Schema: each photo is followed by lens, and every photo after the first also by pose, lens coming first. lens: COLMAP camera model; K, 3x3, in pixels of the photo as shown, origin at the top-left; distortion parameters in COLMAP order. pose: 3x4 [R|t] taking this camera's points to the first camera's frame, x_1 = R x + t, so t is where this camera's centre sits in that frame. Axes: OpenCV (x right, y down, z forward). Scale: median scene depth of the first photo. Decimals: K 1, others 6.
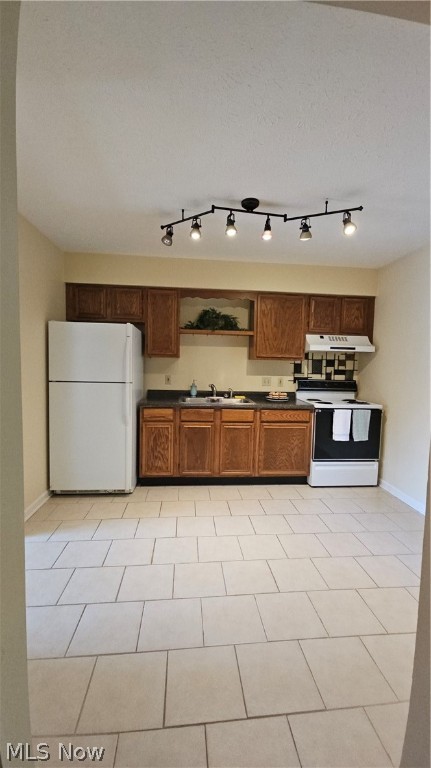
lens RADIAL K [[310.3, 0, 222.3], [0, 310.3, 386.9], [0, 0, 1]] dist [-0.007038, -0.003190]
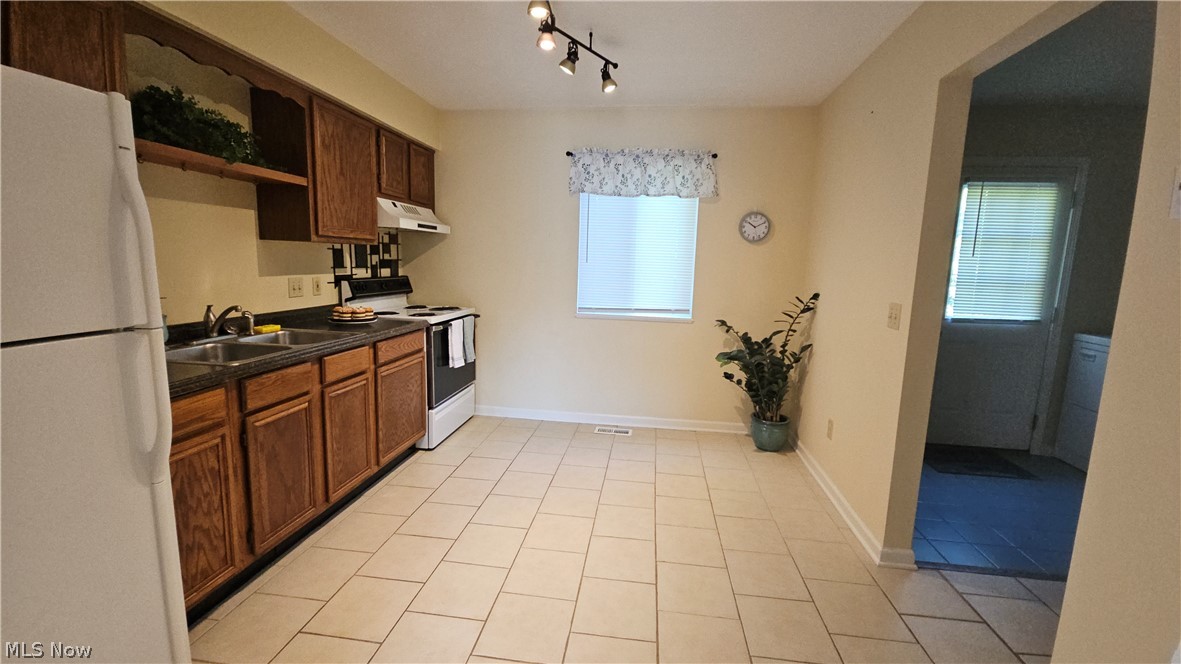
lens RADIAL K [[477.2, 0, 586.6], [0, 477.2, 331.1], [0, 0, 1]] dist [-0.007038, -0.003190]
pose [[0.230006, -0.159114, 0.960094, -0.533870], [0.045580, 0.987222, 0.152691, -0.048817], [-0.972121, 0.008641, 0.234320, 0.472351]]
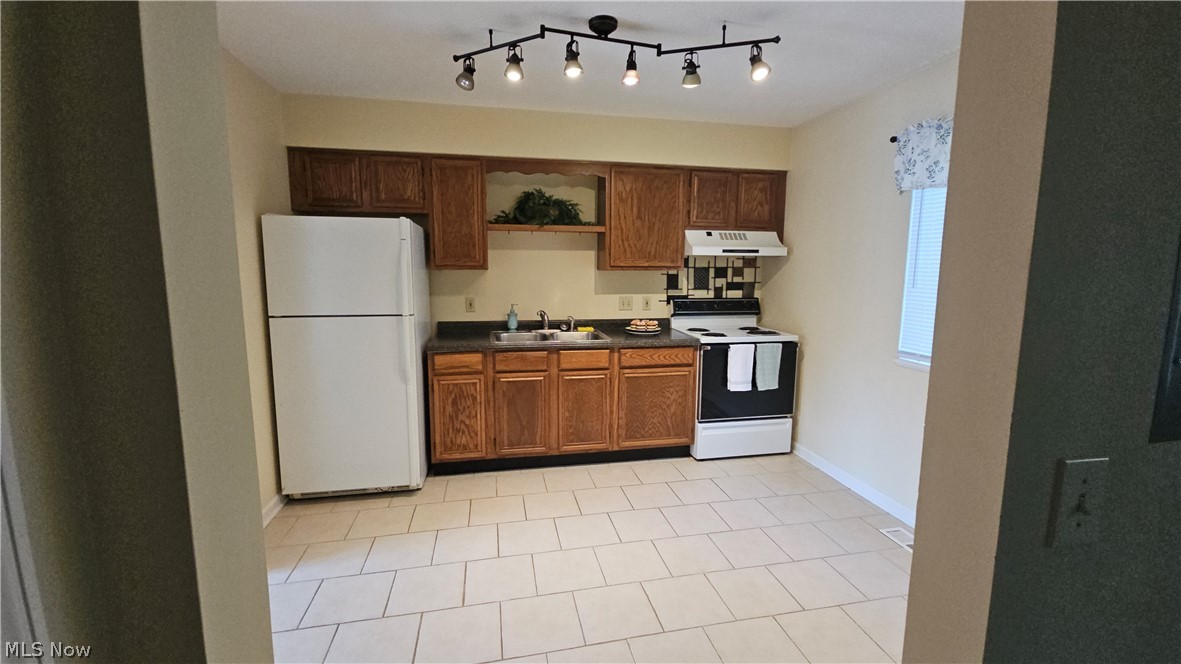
lens RADIAL K [[477.2, 0, 600.0], [0, 477.2, 328.8], [0, 0, 1]] dist [-0.007038, -0.003190]
pose [[0.993593, -0.032147, 0.108348, -0.023847], [0.025525, 0.997752, 0.061960, -0.031331], [-0.110097, -0.058797, 0.992180, 0.019400]]
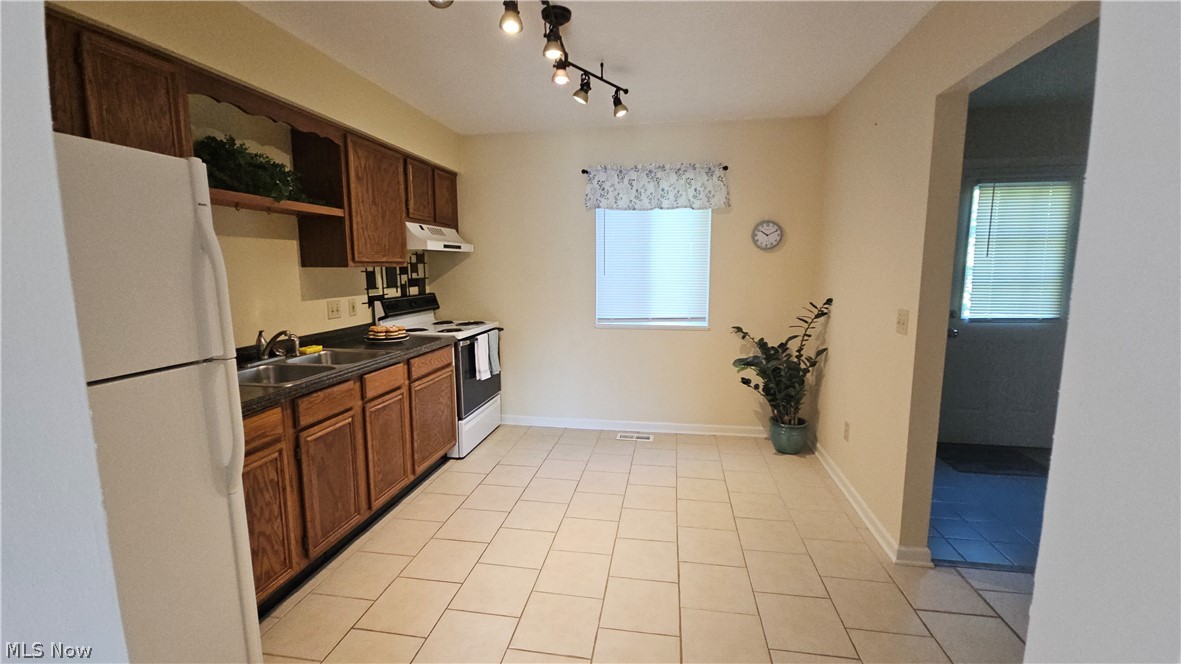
lens RADIAL K [[477.2, 0, 586.0], [0, 477.2, 330.7], [0, 0, 1]] dist [-0.007038, -0.003190]
pose [[0.266237, -0.155405, 0.951298, -0.571334], [0.080290, 0.987064, 0.138777, -0.067261], [-0.960558, 0.039432, 0.275270, 0.461522]]
